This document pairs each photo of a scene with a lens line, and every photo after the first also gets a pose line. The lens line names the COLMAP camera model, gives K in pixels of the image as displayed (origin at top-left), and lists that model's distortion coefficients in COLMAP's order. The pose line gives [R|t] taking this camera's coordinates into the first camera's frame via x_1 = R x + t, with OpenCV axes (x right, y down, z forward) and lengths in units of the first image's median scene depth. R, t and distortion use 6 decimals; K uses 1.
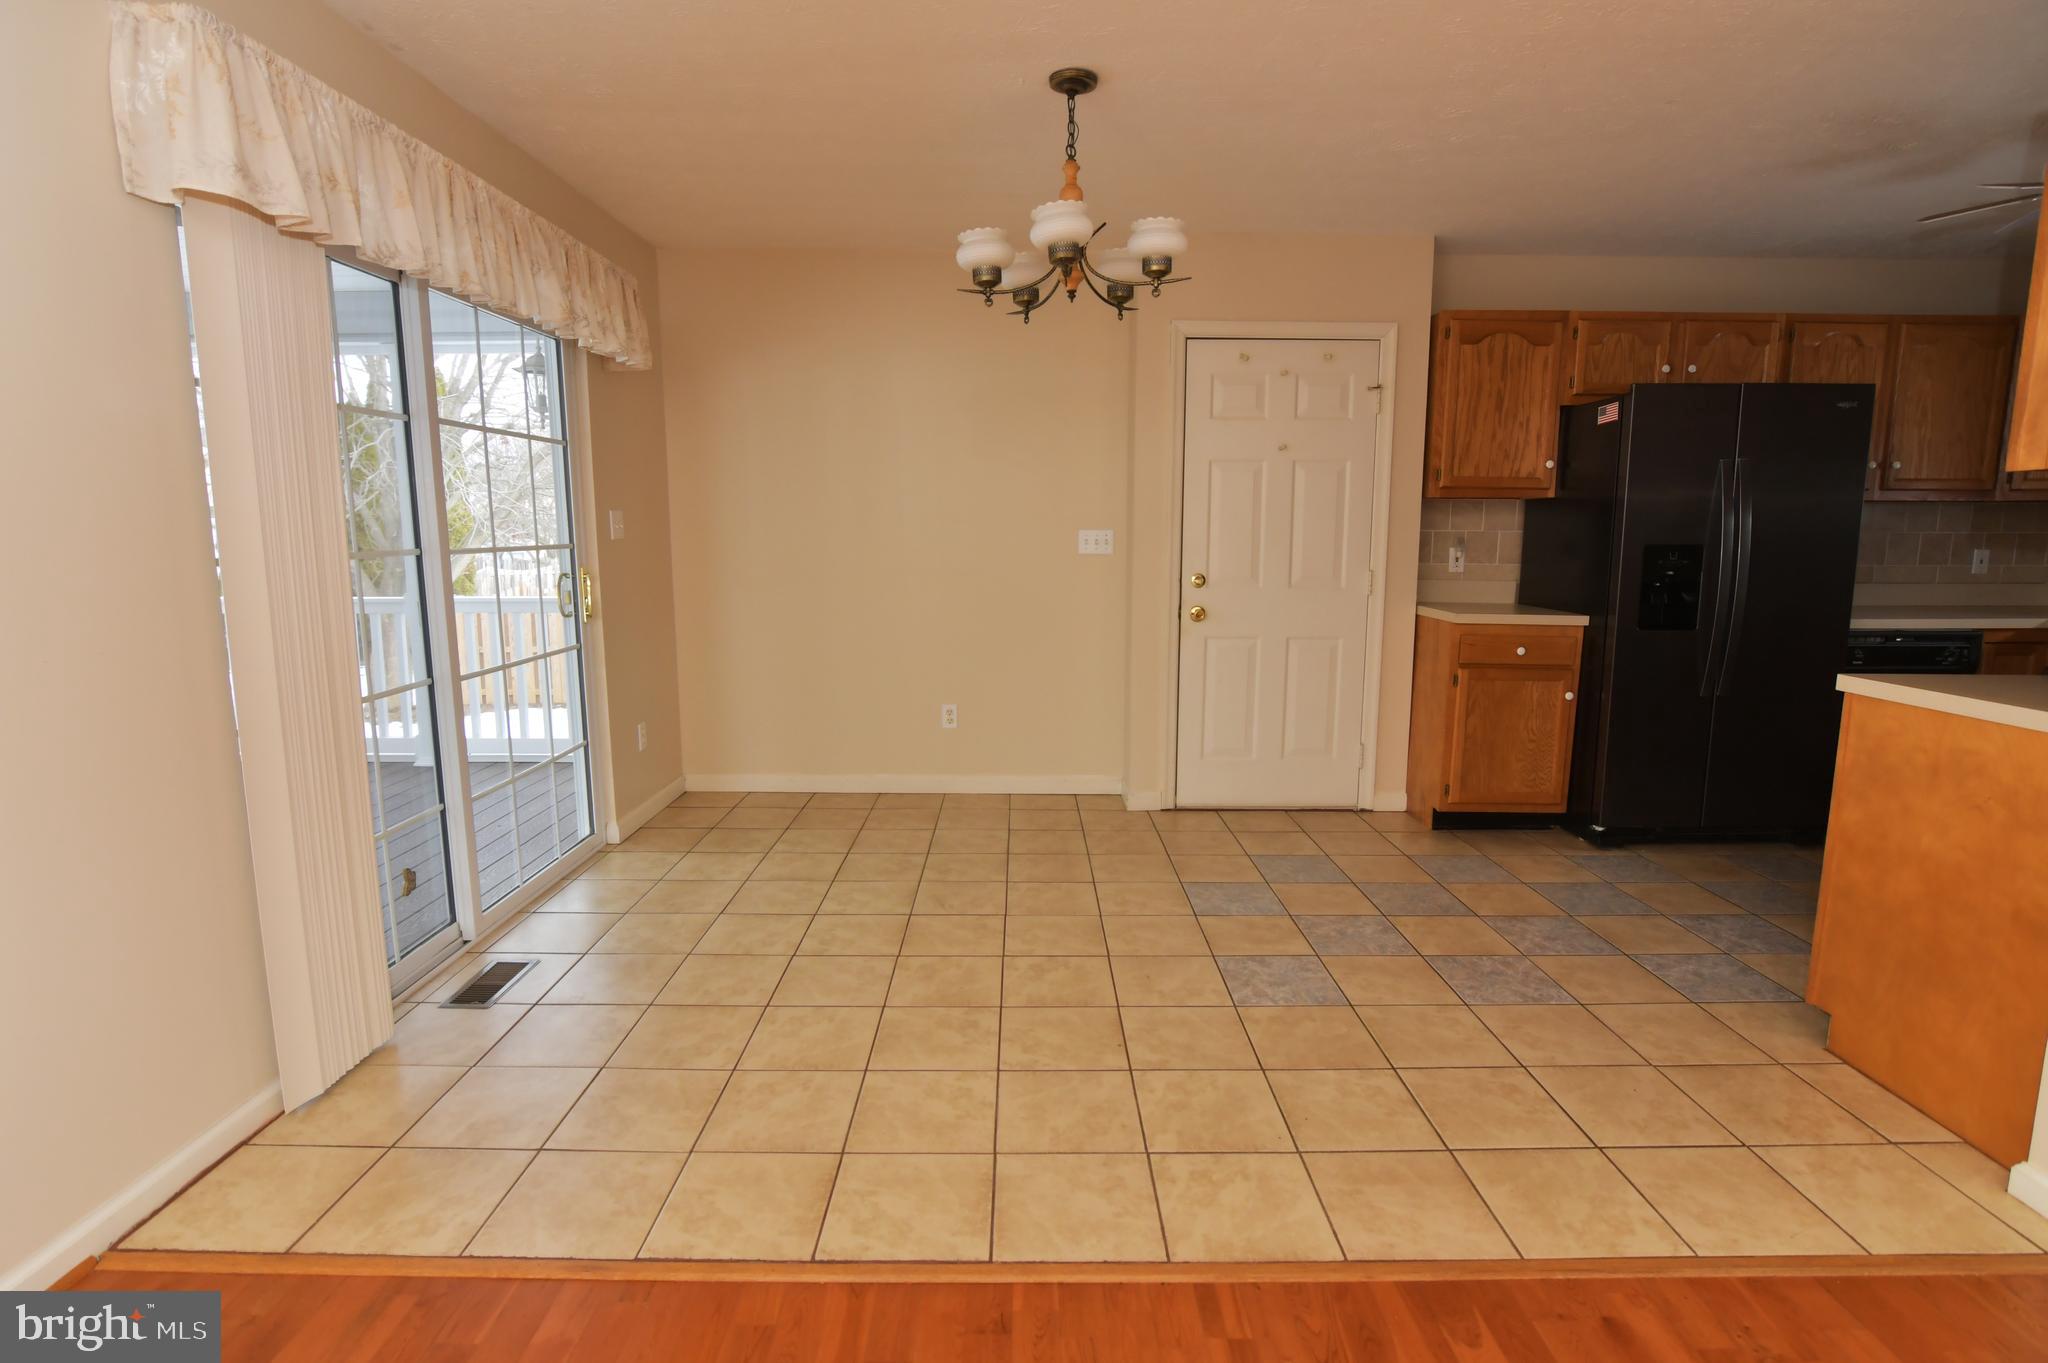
lens RADIAL K [[995.5, 0, 1022.2], [0, 995.5, 671.3], [0, 0, 1]] dist [-0.033174, 0.010555]
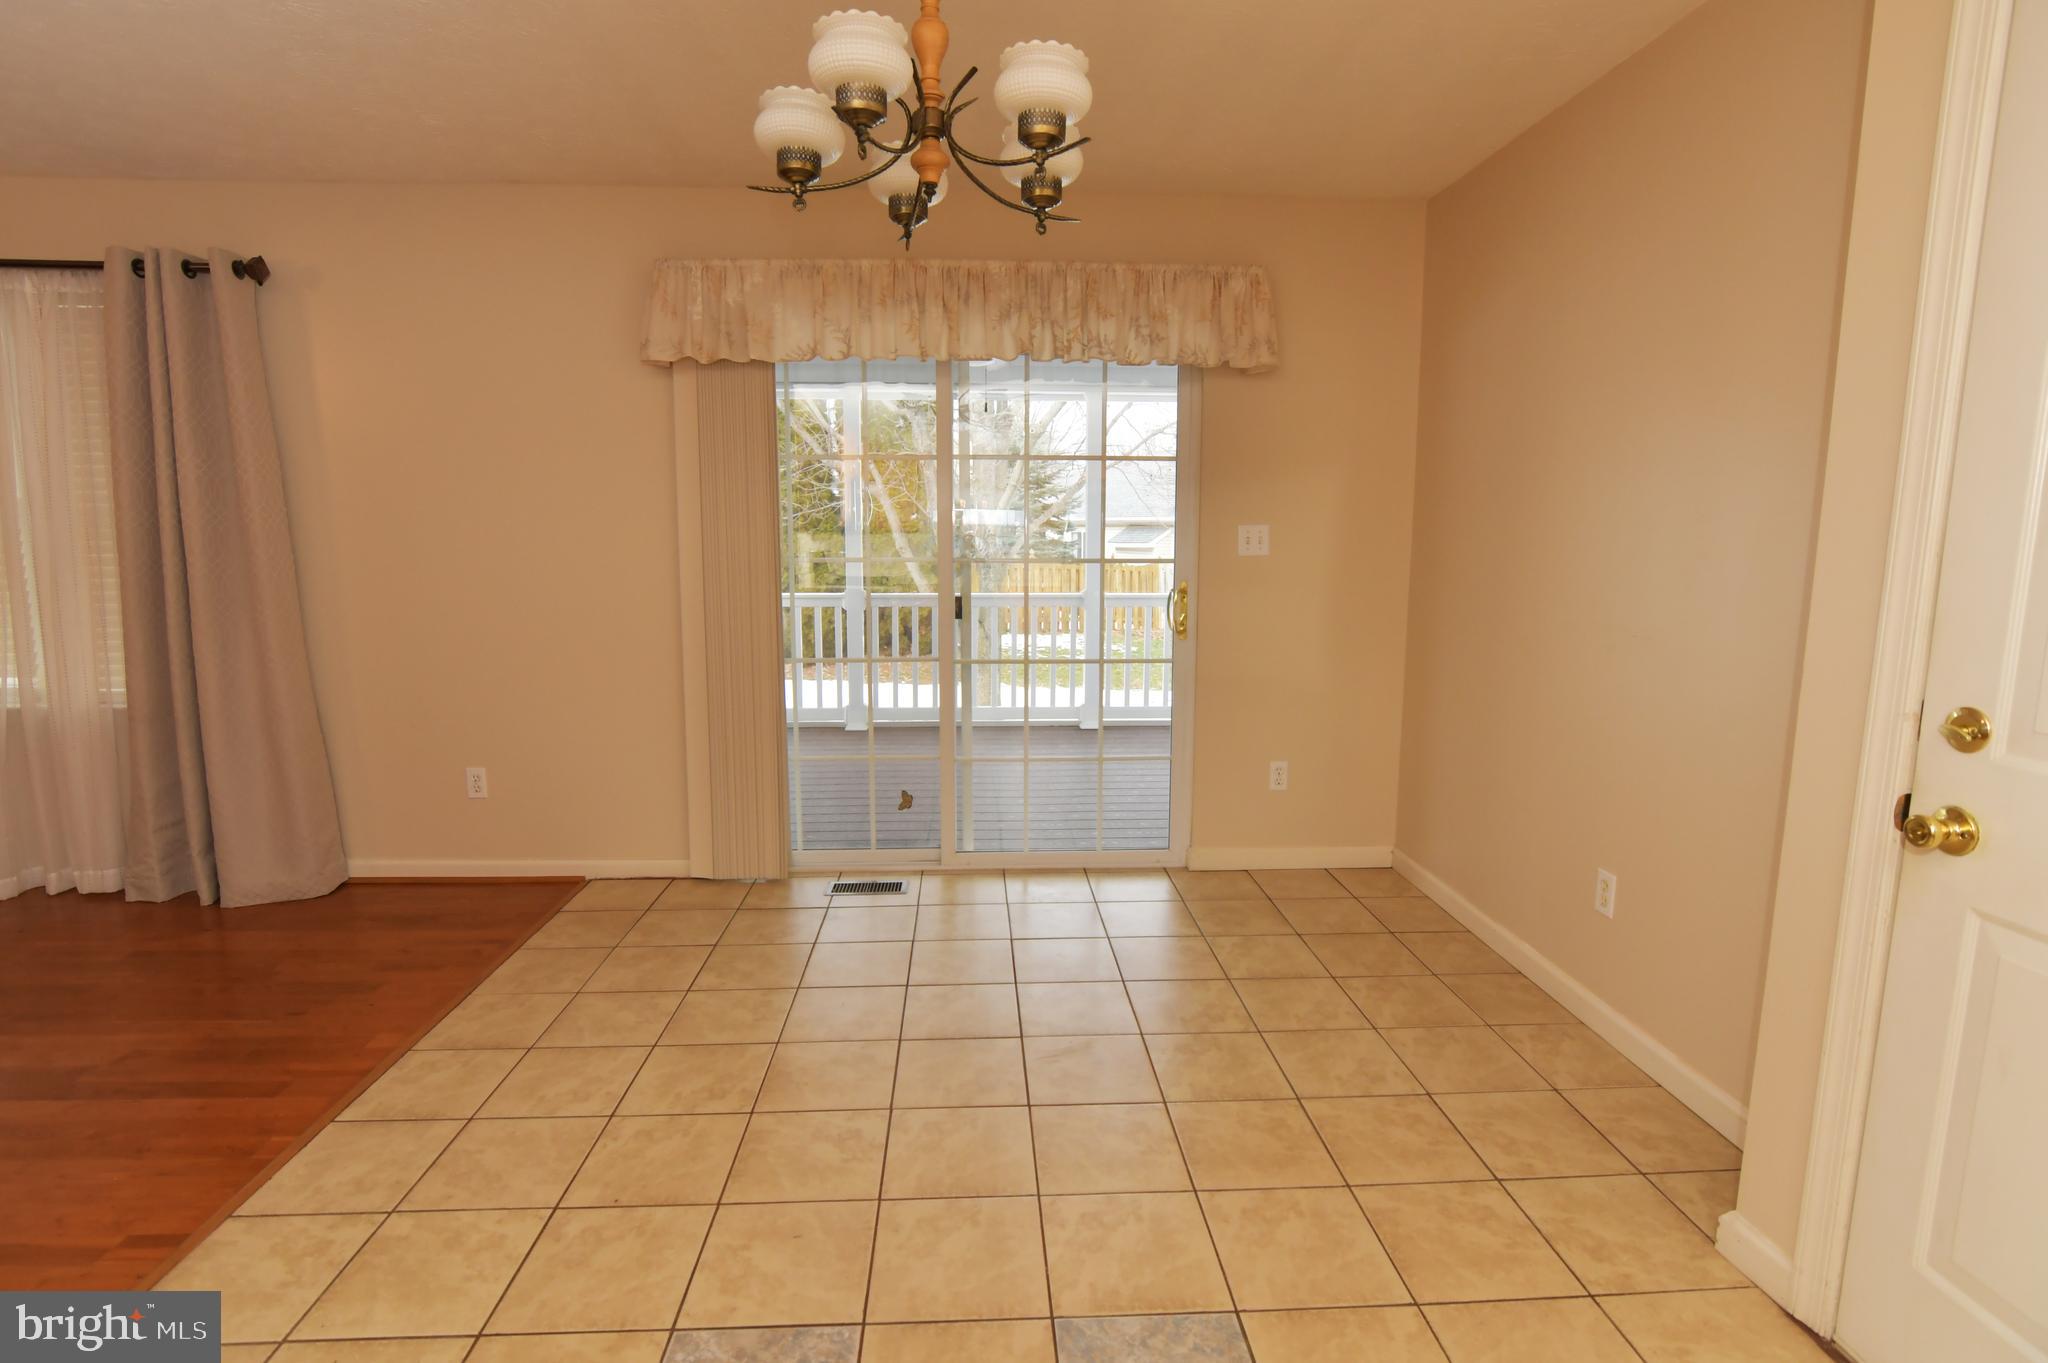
lens RADIAL K [[995.5, 0, 1021.1], [0, 995.5, 671.4], [0, 0, 1]] dist [-0.033174, 0.010555]
pose [[0.051605, 0.135430, -0.989442, 0.522481], [-0.148272, 0.980820, 0.126517, -0.115761], [0.987599, 0.140178, 0.070695, 0.754140]]
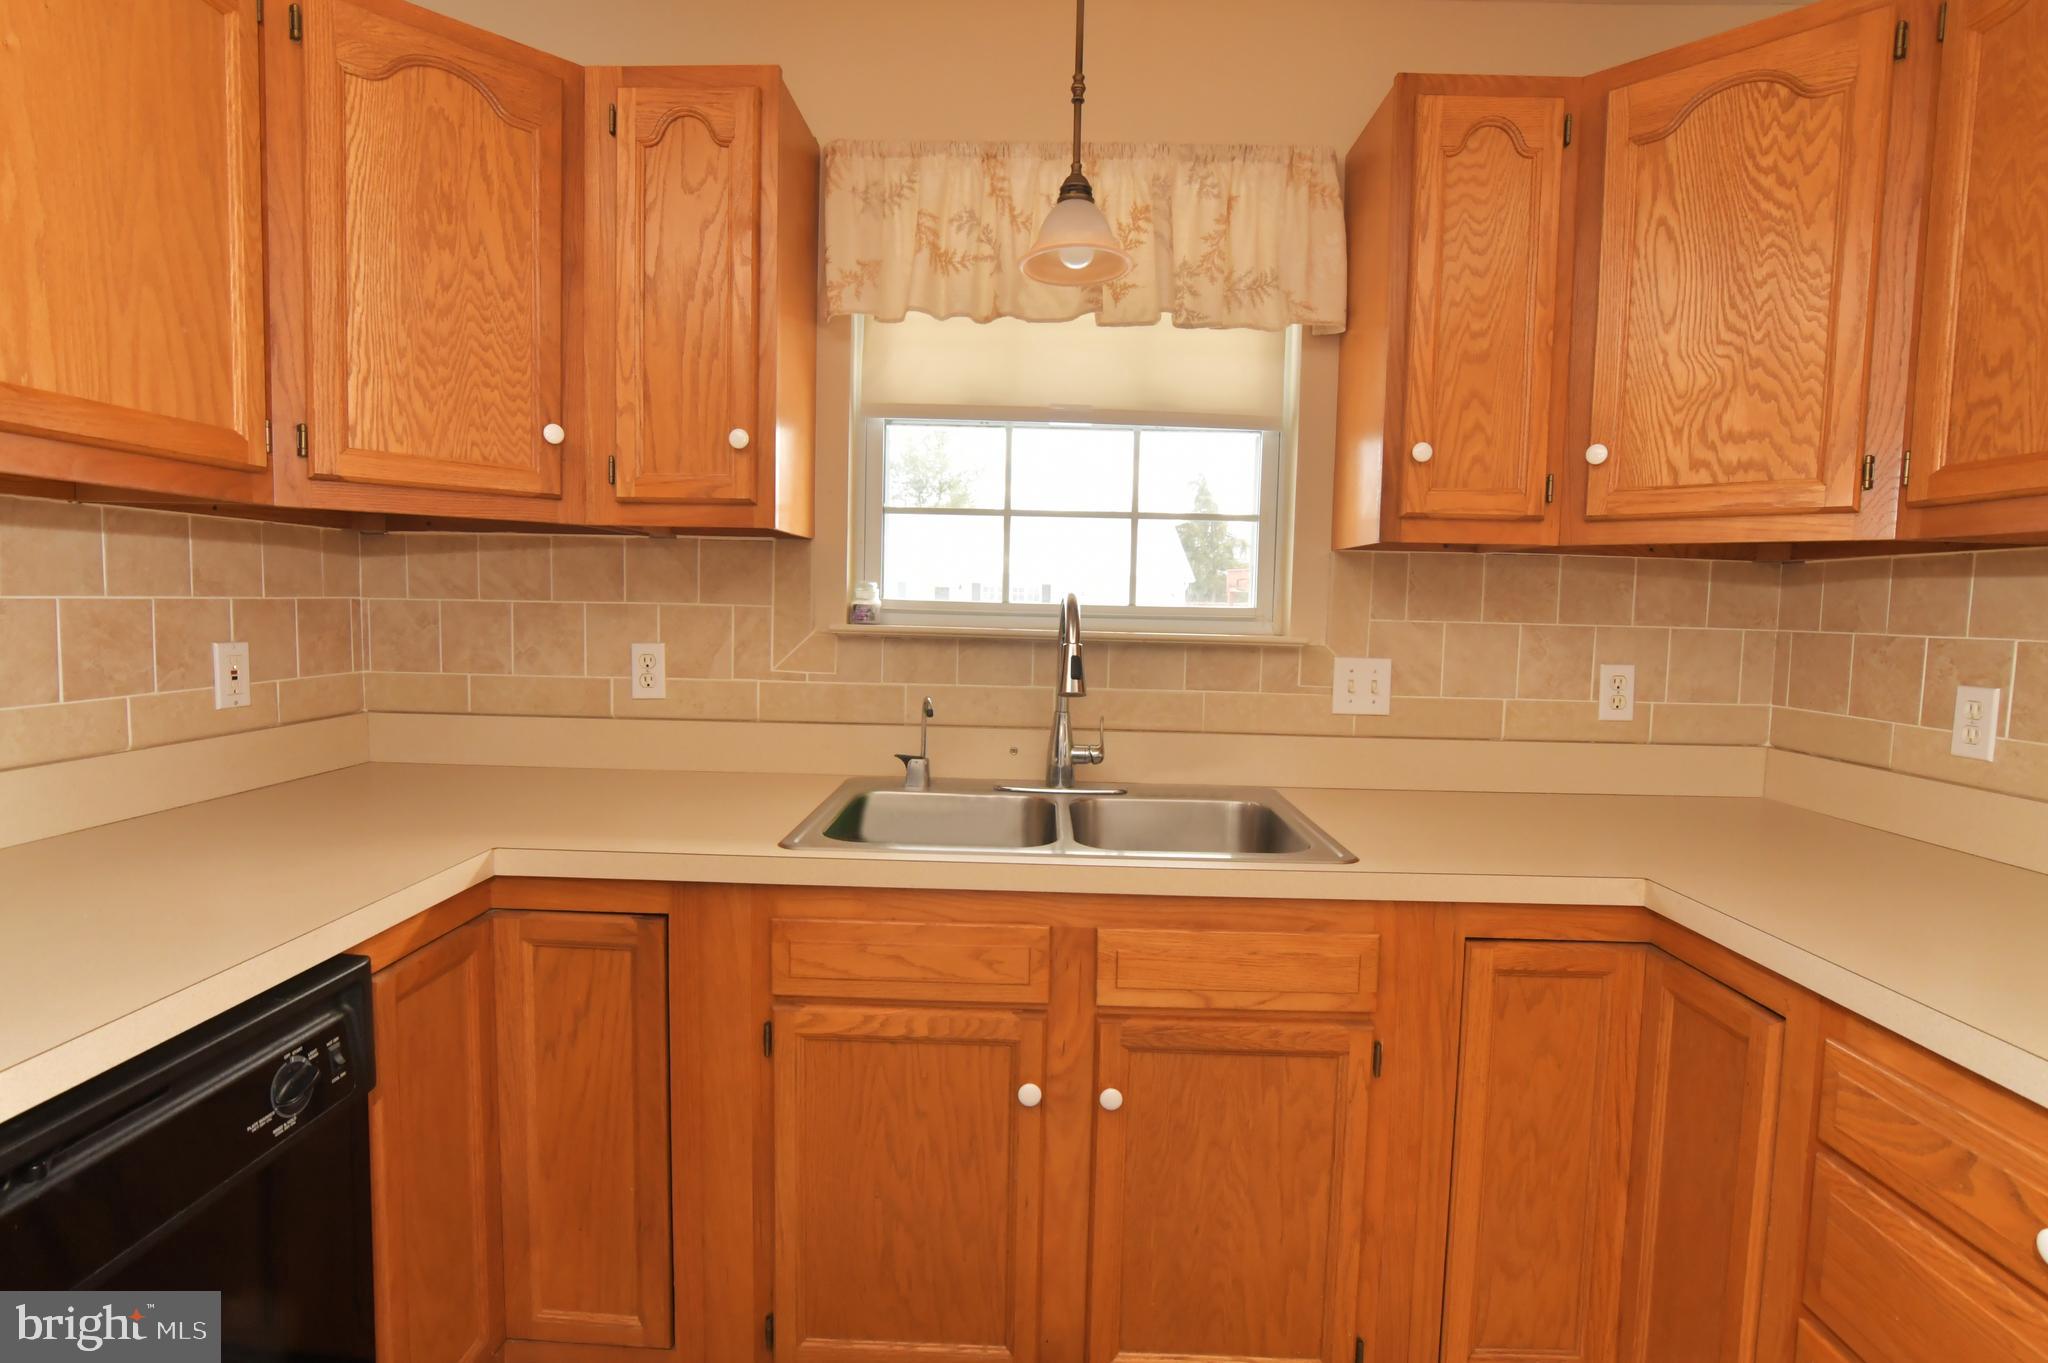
lens RADIAL K [[995.5, 0, 1021.9], [0, 995.5, 671.0], [0, 0, 1]] dist [-0.033174, 0.010555]
pose [[0.023735, -0.069591, 0.997293, 0.727479], [0.122756, 0.990228, 0.066177, -0.119569], [-0.992153, 0.120853, 0.032045, 0.808345]]
